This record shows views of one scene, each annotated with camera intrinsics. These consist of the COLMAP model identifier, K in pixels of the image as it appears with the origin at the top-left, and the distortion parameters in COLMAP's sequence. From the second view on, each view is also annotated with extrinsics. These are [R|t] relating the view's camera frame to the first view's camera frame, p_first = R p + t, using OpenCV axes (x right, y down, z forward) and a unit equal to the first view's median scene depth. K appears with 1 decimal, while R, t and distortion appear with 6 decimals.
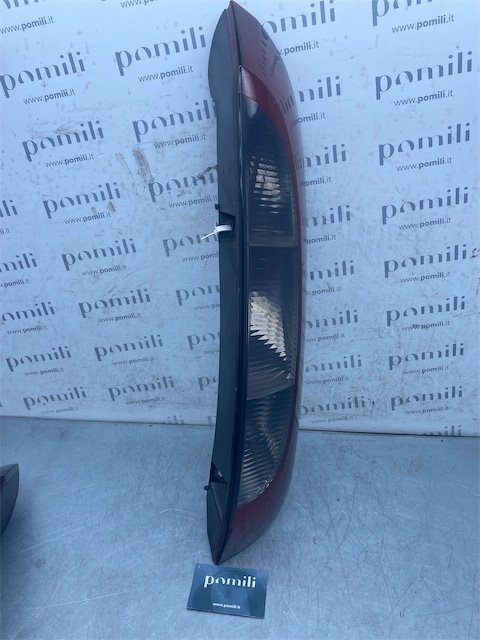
lens RADIAL K [[485.9, 0, 240.0], [0, 485.9, 320.0], [0, 0, 1]] dist [0.004819, -0.001347]
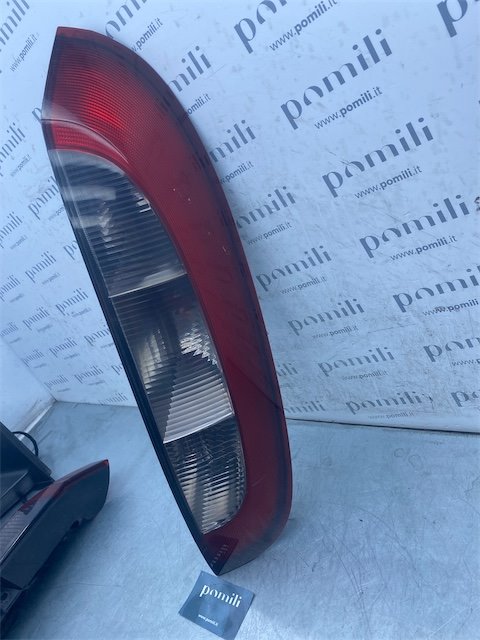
lens RADIAL K [[485.9, 0, 240.0], [0, 485.9, 320.0], [0, 0, 1]] dist [0.004819, -0.001347]
pose [[0.813789, -0.103314, -0.571904, 0.596153], [0.205179, 0.971777, 0.116409, -0.131486], [0.543736, -0.212075, 0.812019, 0.270560]]
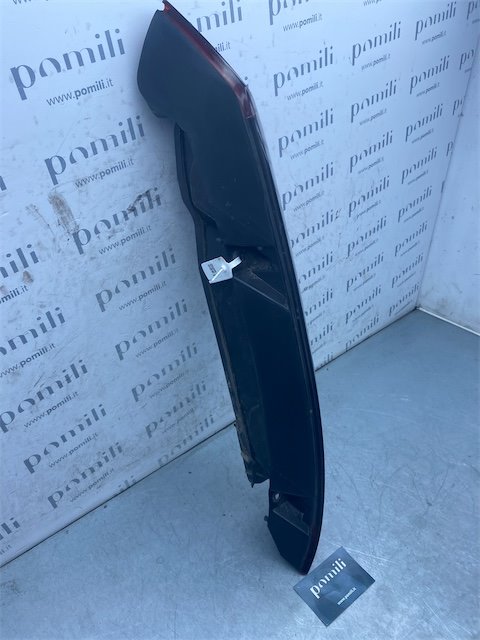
lens RADIAL K [[502.8, 0, 240.0], [0, 502.8, 320.0], [0, 0, 1]] dist [0.005518, 0.004649]
pose [[0.703292, -0.375977, 0.603342, -0.535438], [0.311972, 0.925840, 0.213291, -0.242371], [-0.638791, 0.038220, 0.768431, 0.228164]]
